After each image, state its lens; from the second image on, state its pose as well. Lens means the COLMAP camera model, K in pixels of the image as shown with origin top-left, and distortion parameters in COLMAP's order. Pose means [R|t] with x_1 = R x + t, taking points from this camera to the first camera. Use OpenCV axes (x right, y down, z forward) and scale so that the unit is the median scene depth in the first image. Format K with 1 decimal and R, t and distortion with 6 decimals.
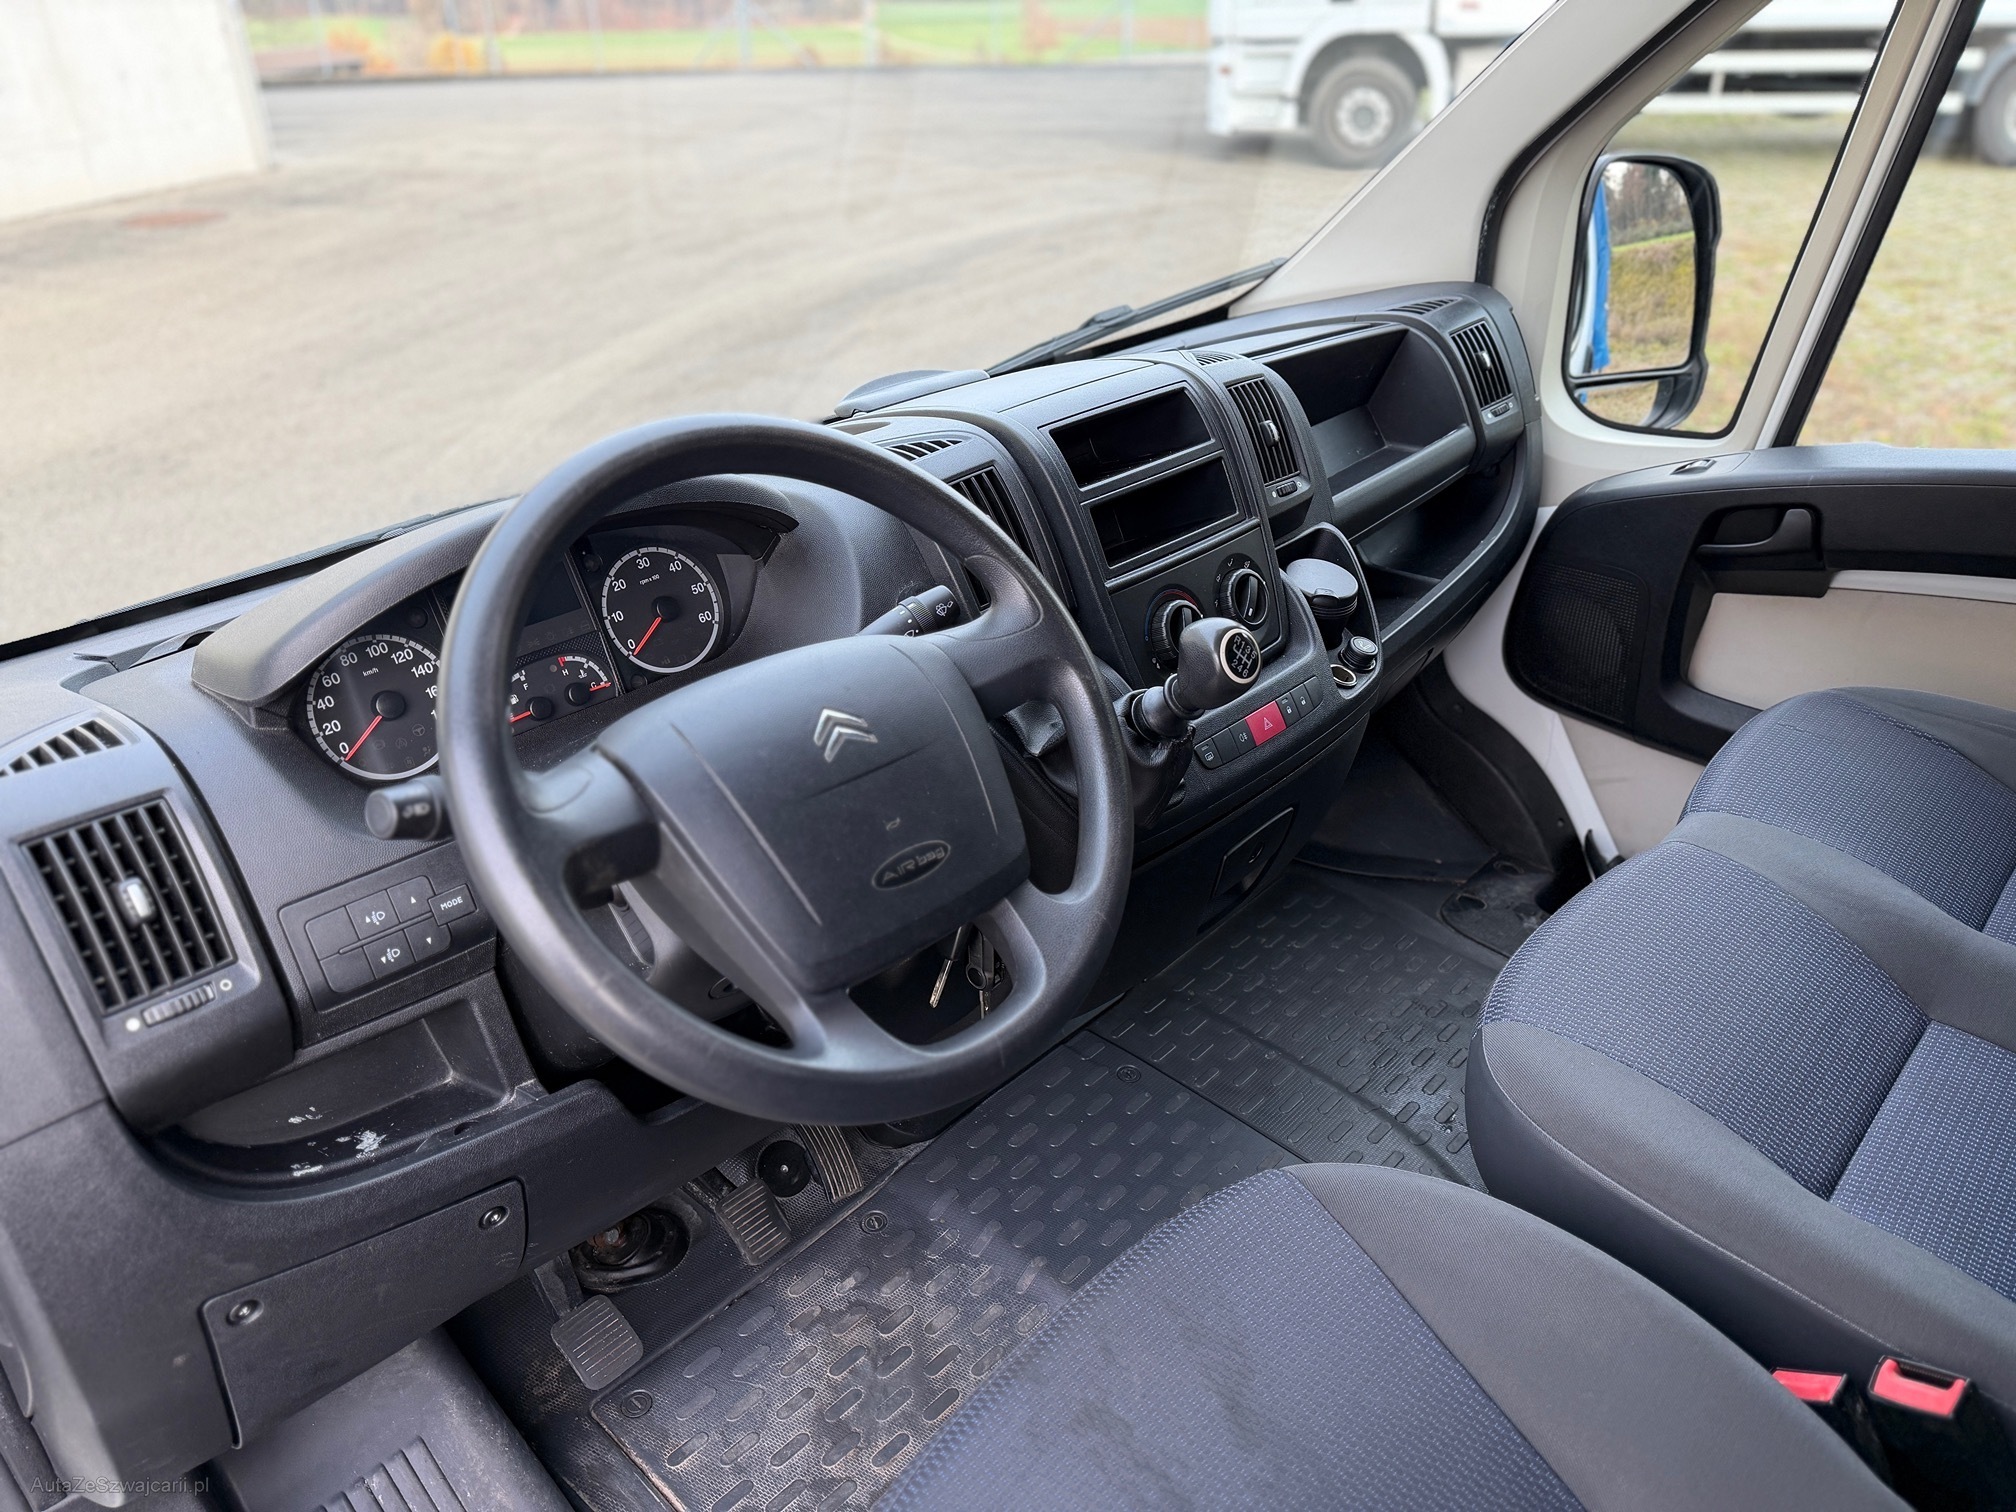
lens RADIAL K [[1411.5, 0, 1007.0], [0, 1411.5, 758.6], [0, 0, 1]] dist [0.069737, -0.086230]
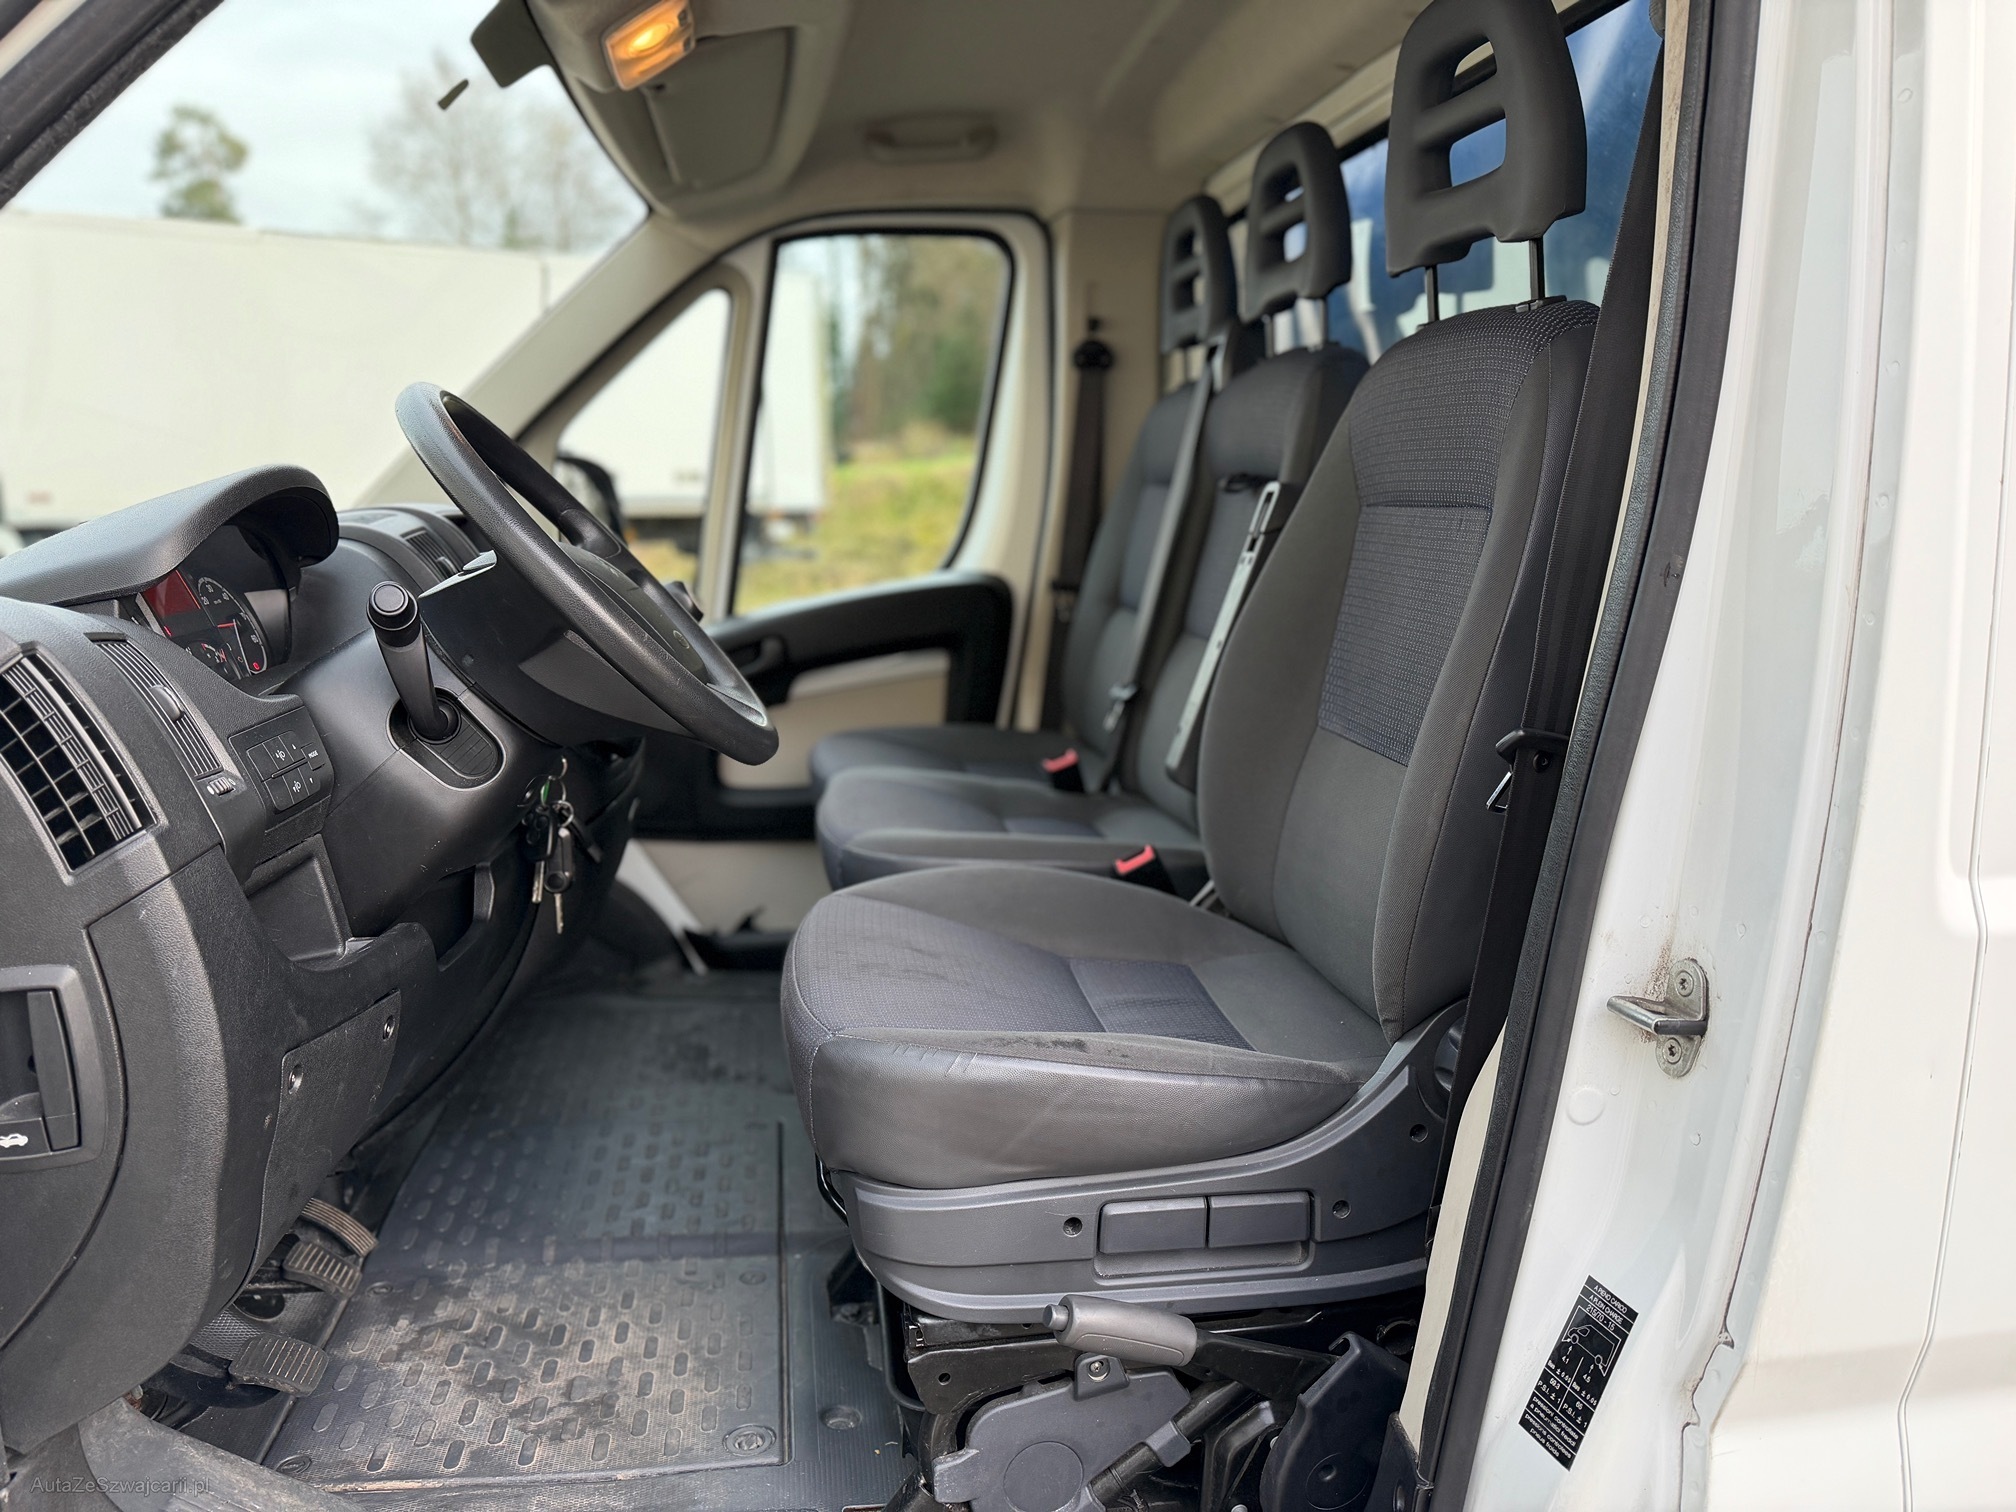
lens RADIAL K [[1411.5, 0, 1012.3], [0, 1411.5, 751.7], [0, 0, 1]] dist [0.069737, -0.086230]
pose [[0.609915, -0.128048, 0.782053, -0.639974], [0.378266, 0.914220, -0.145318, 0.329178], [-0.696361, 0.384456, 0.606033, -0.098614]]
